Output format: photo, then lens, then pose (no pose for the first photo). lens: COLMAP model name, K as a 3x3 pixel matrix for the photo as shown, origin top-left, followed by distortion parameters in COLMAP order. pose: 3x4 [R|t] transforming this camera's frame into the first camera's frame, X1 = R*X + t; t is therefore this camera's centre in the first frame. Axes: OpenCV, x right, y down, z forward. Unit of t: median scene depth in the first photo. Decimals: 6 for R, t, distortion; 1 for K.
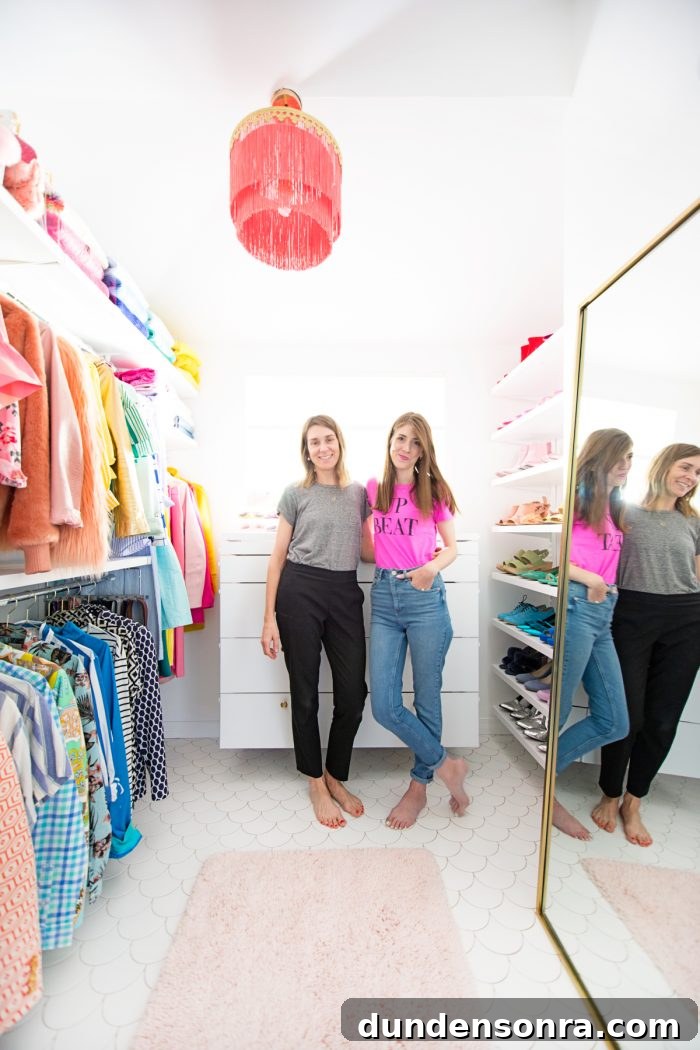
lens RADIAL K [[457.8, 0, 350.0], [0, 457.8, 537.8], [0, 0, 1]] dist [0.000531, 0.000196]
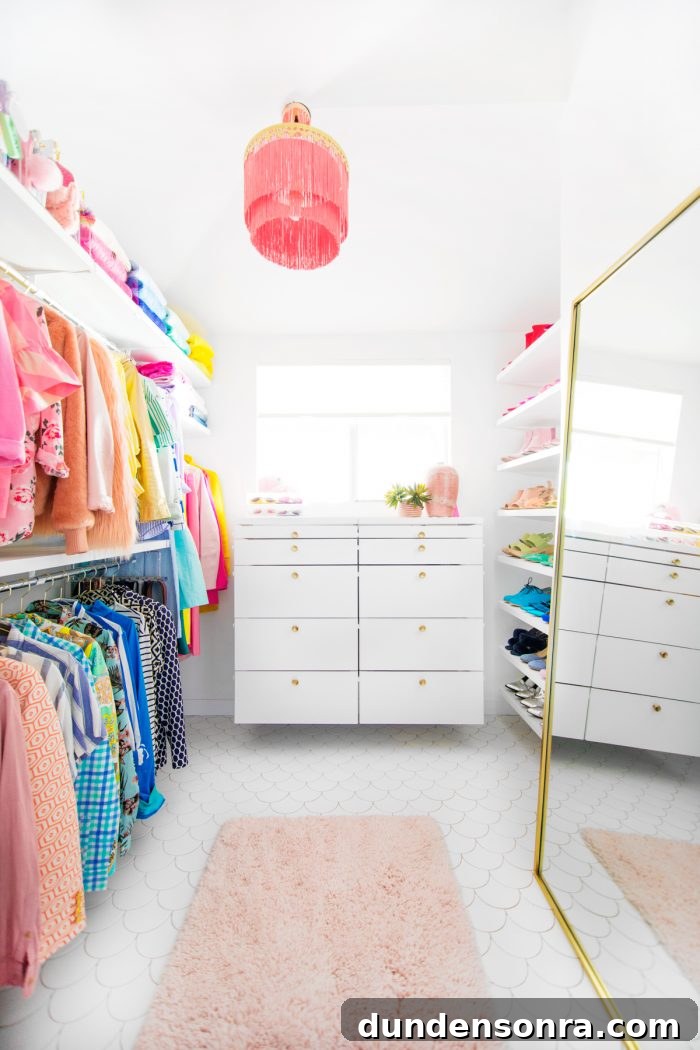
lens RADIAL K [[468.9, 0, 350.0], [0, 468.9, 525.0], [0, 0, 1]] dist [0.000342, -0.000090]
pose [[0.999775, -0.003242, -0.020974, 0.006321], [0.003349, 0.999982, 0.005043, 0.002751], [0.020957, -0.005112, 0.999767, -0.100983]]
